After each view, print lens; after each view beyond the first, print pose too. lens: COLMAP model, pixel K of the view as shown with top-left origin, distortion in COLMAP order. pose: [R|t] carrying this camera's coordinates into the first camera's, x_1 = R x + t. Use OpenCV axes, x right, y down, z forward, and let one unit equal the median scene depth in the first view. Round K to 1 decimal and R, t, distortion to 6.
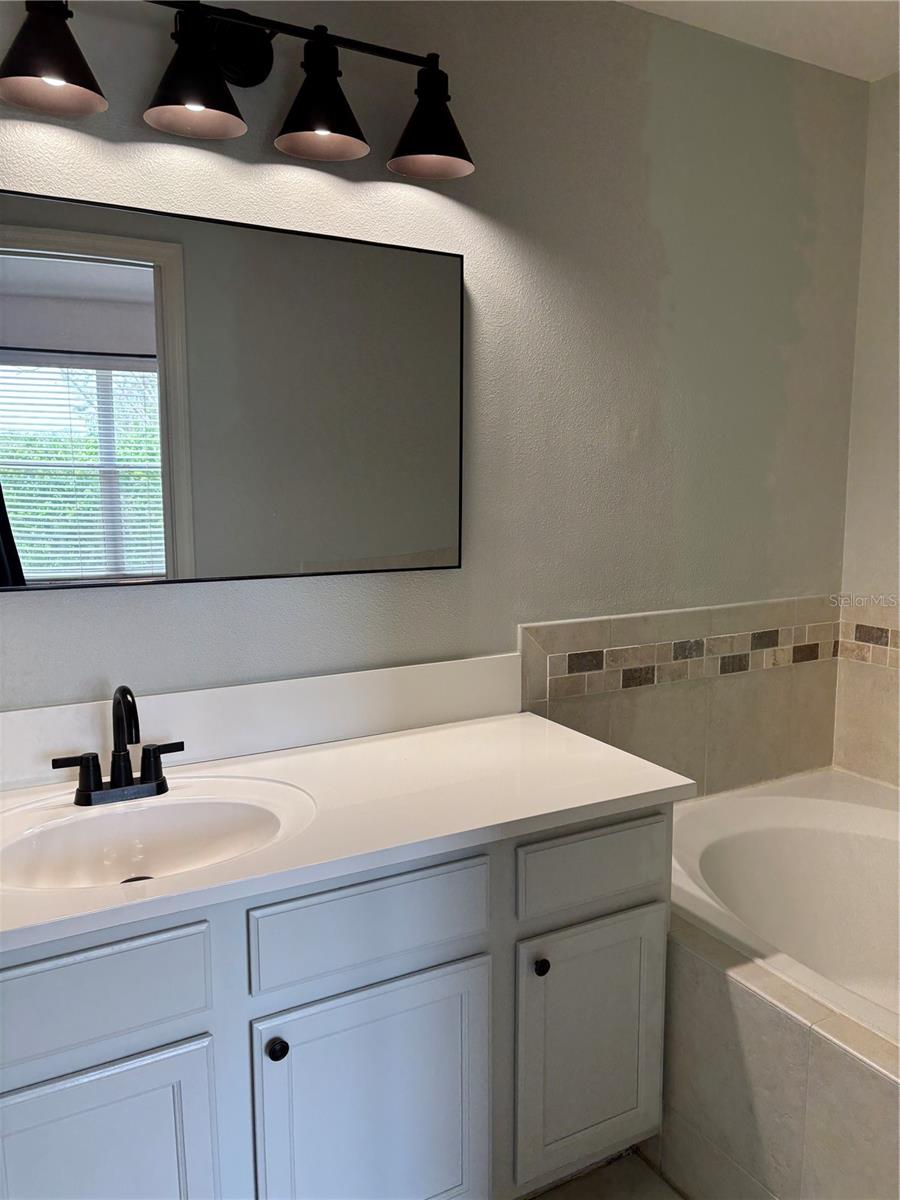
lens RADIAL K [[908.0, 0, 451.5], [0, 908.0, 601.8], [0, 0, 1]] dist [0.061319, -0.061599]
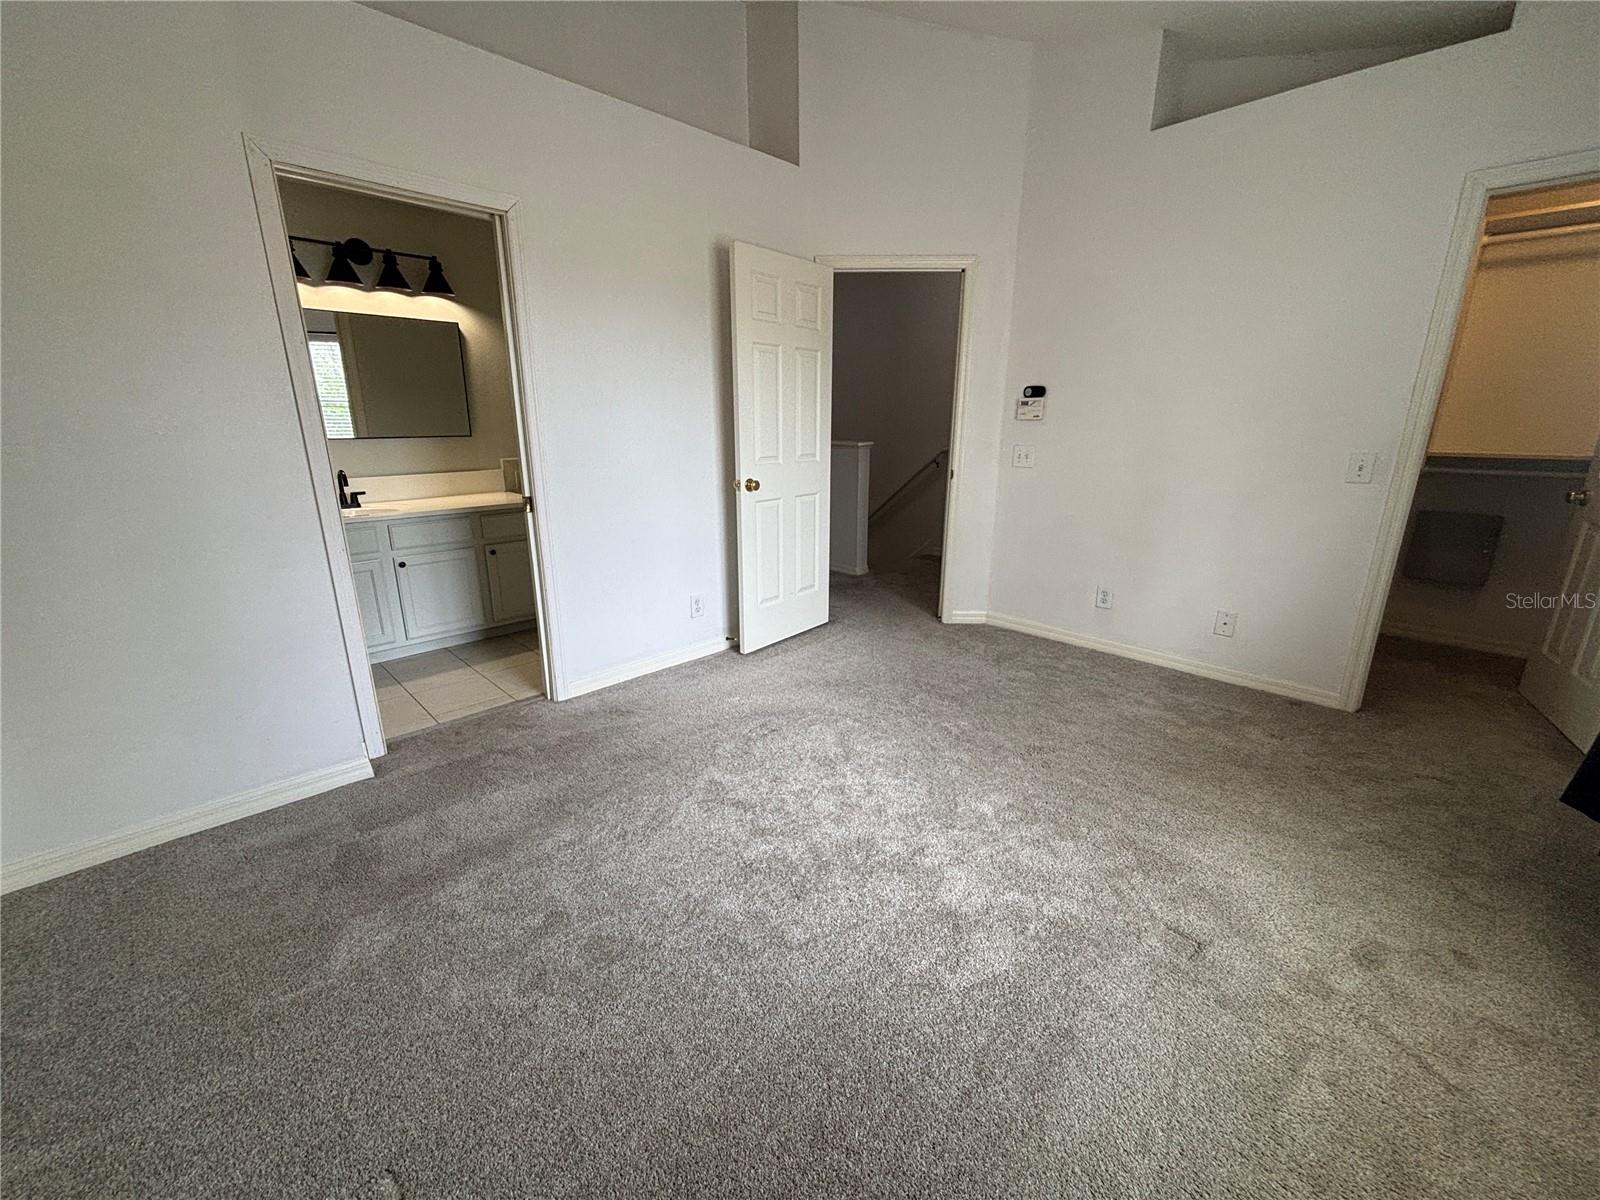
lens RADIAL K [[637.7, 0, 791.3], [0, 637.7, 583.0], [0, 0, 1]] dist [-0.001538, -0.000033]
pose [[0.960587, -0.071359, 0.268663, 0.494481], [0.035611, 0.990115, 0.135658, 0.220469], [-0.275688, -0.120744, 0.953634, -1.501141]]
